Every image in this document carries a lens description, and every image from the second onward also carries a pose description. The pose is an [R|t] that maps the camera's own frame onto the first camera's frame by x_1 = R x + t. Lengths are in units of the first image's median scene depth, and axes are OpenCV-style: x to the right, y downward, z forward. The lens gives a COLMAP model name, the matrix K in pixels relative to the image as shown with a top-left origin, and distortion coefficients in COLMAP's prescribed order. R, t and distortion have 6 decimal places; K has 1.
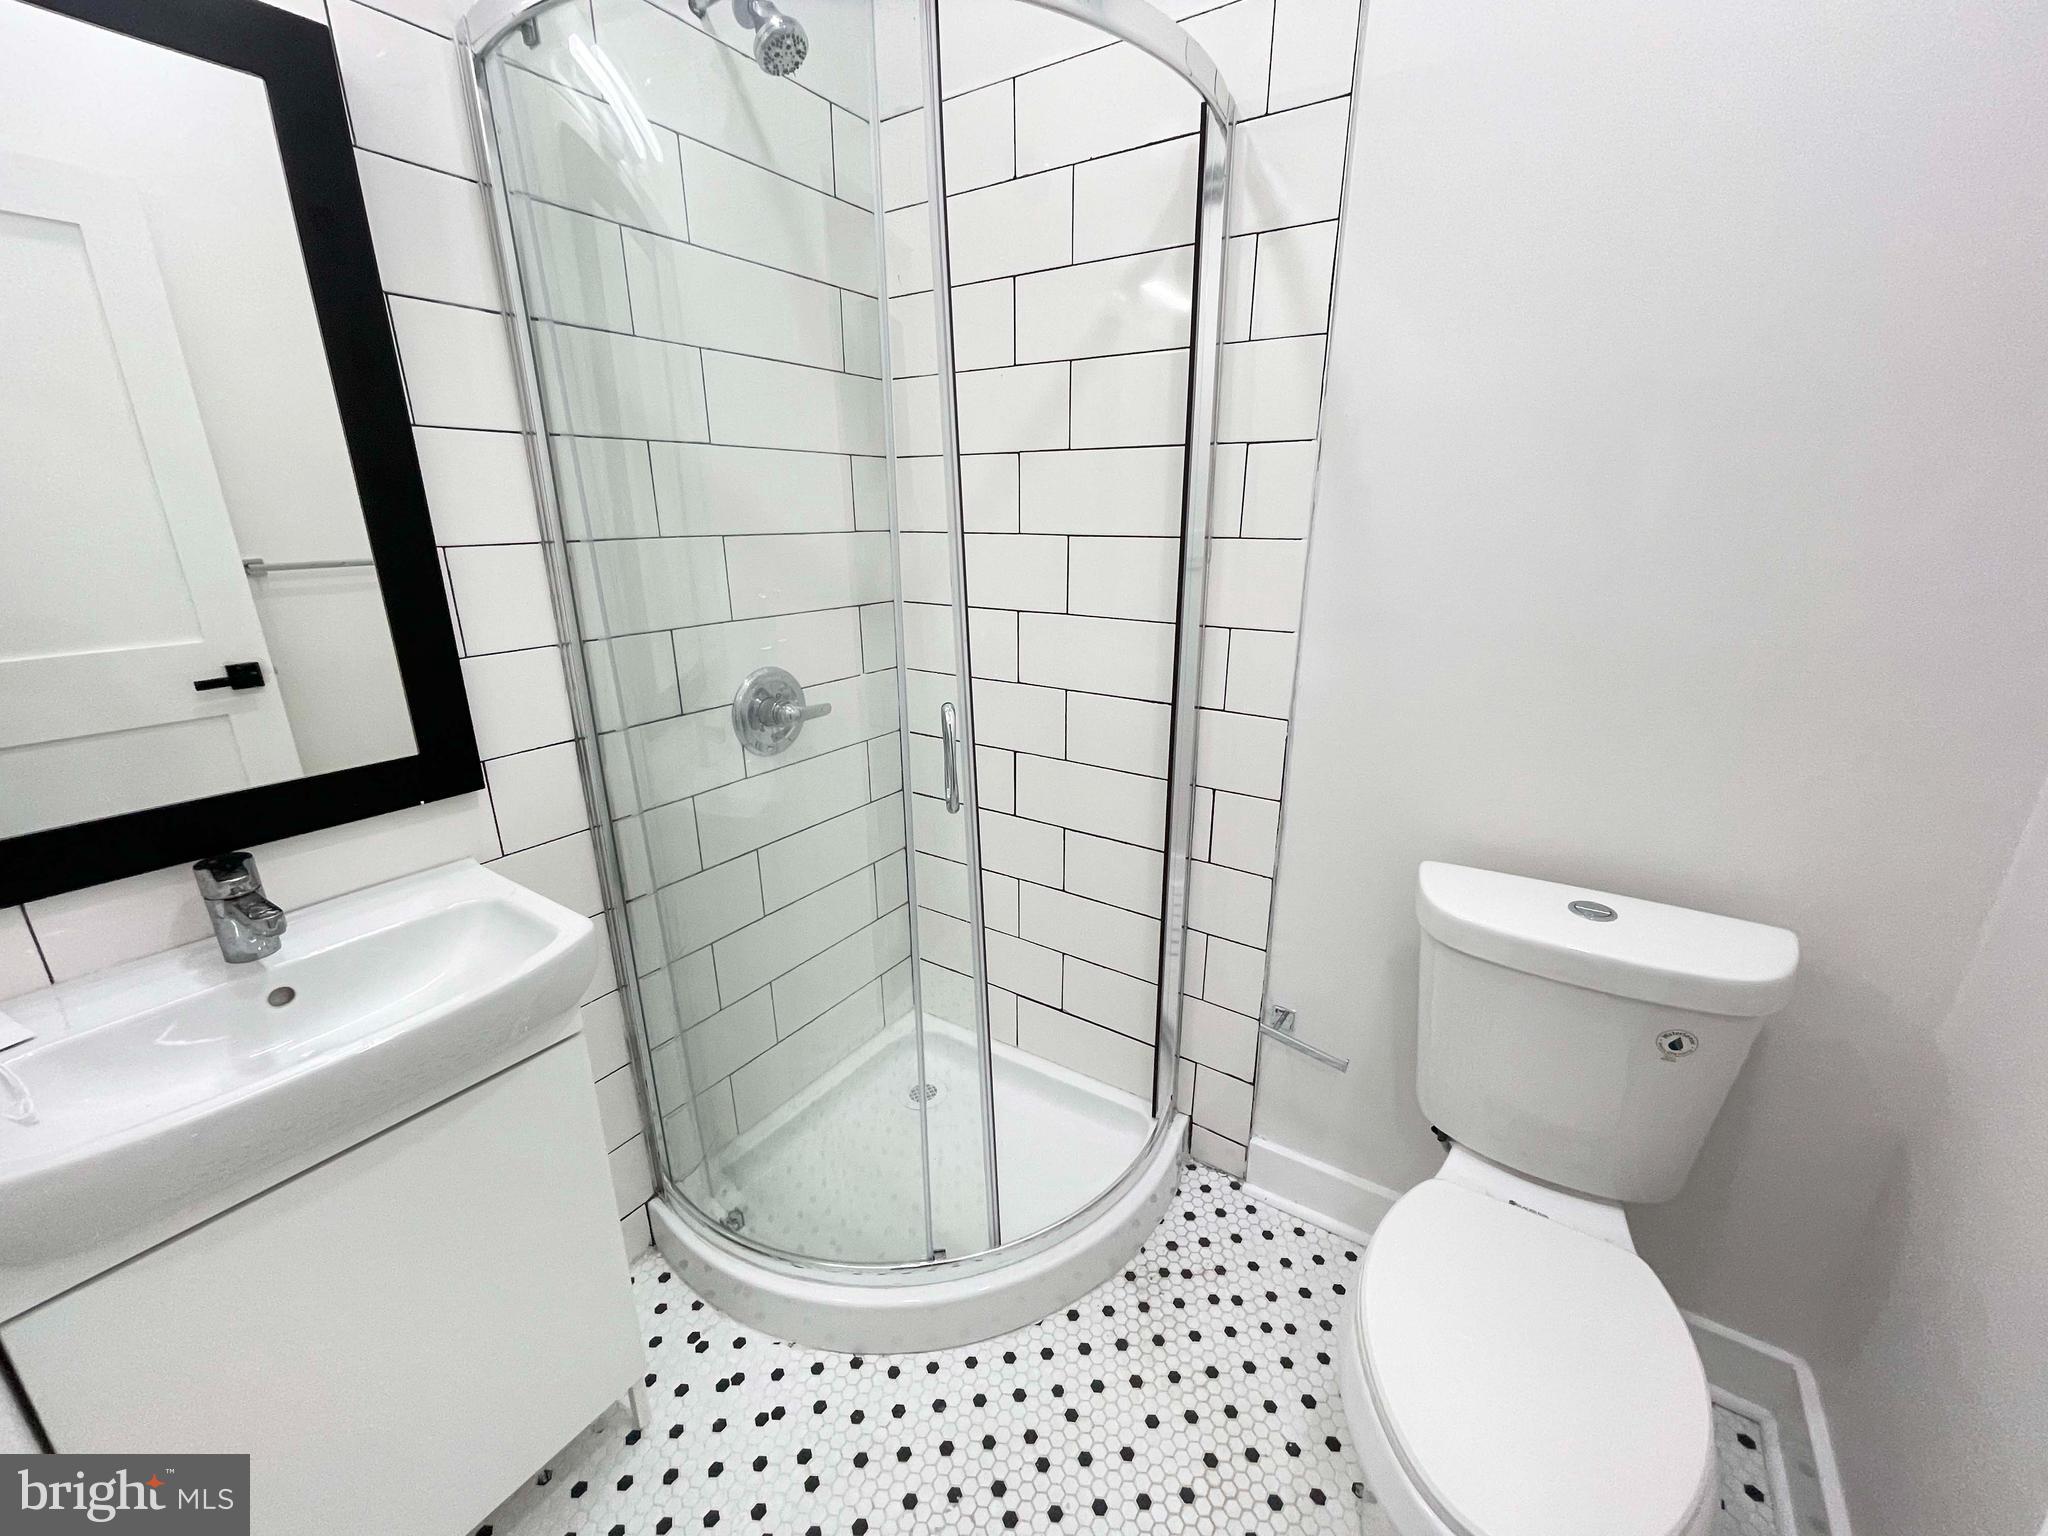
lens RADIAL K [[826.6, 0, 1025.1], [0, 826.6, 766.5], [0, 0, 1]] dist [0.000187, 0.000221]
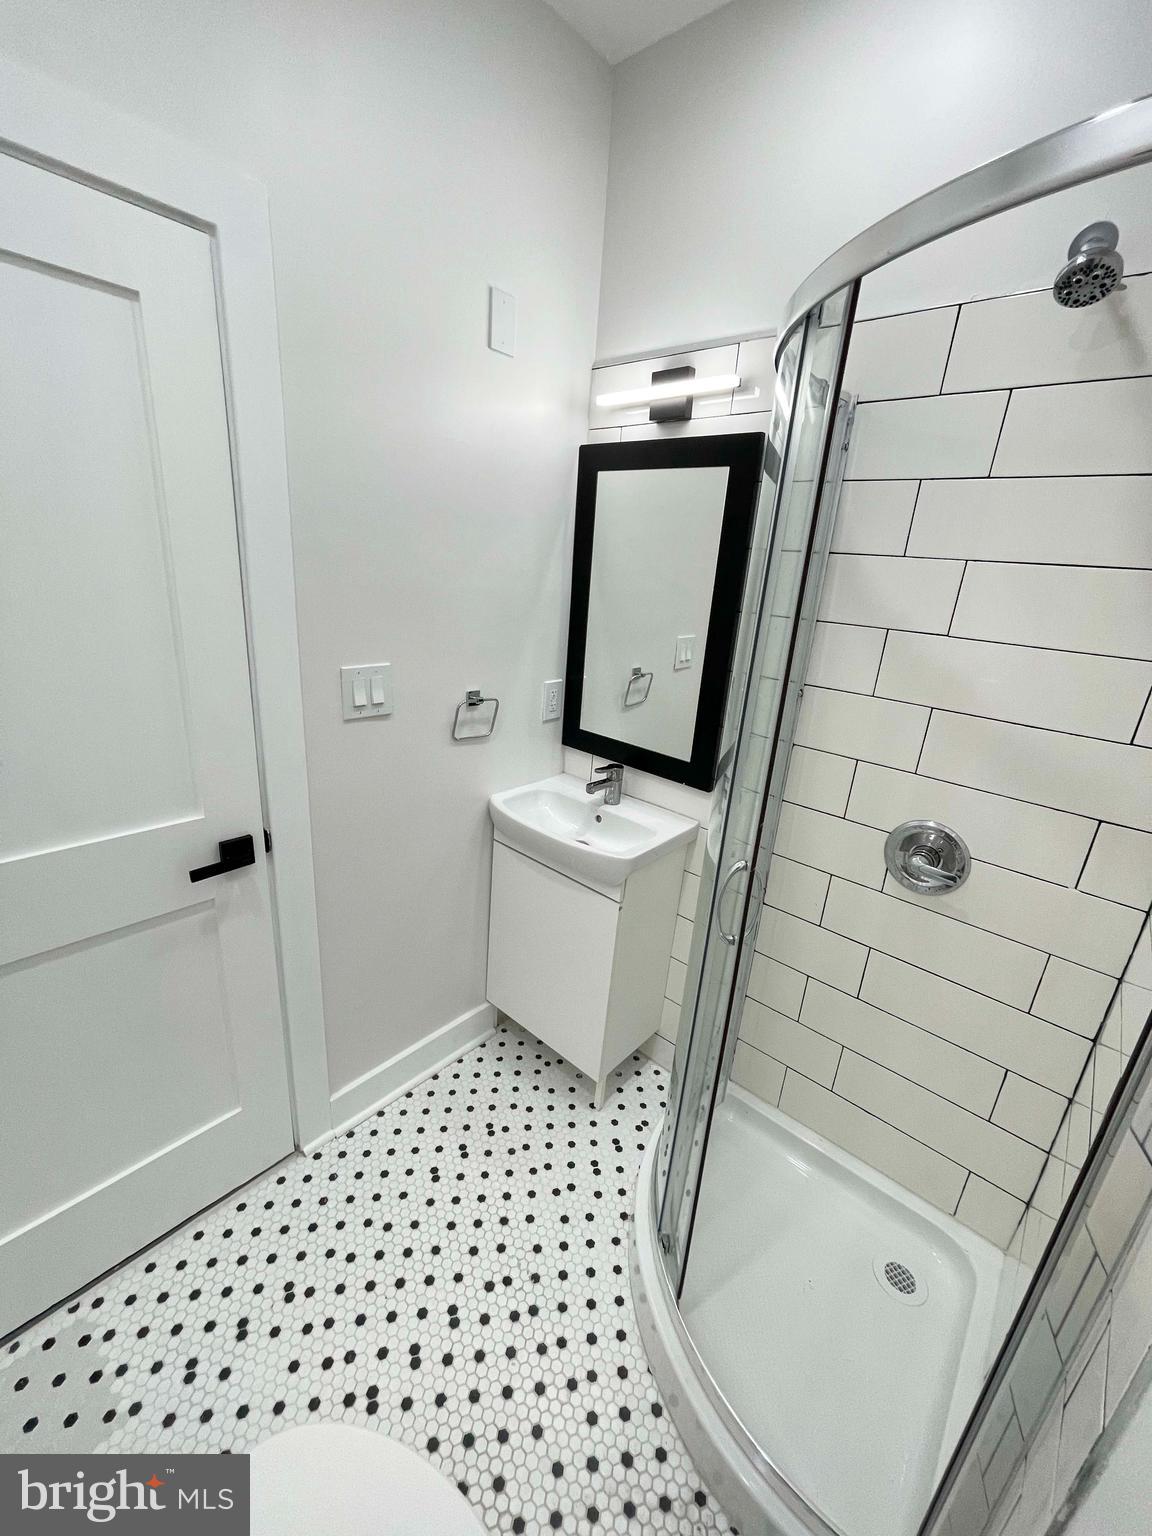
lens RADIAL K [[620.0, 0, 576.1], [0, 620.0, 769.0], [0, 0, 1]] dist [0.000187, 0.000221]
pose [[-0.130301, 0.307327, -0.942641, 0.660905], [-0.371437, 0.866376, 0.333806, -0.352505], [0.919269, 0.393627, 0.001263, 0.630430]]
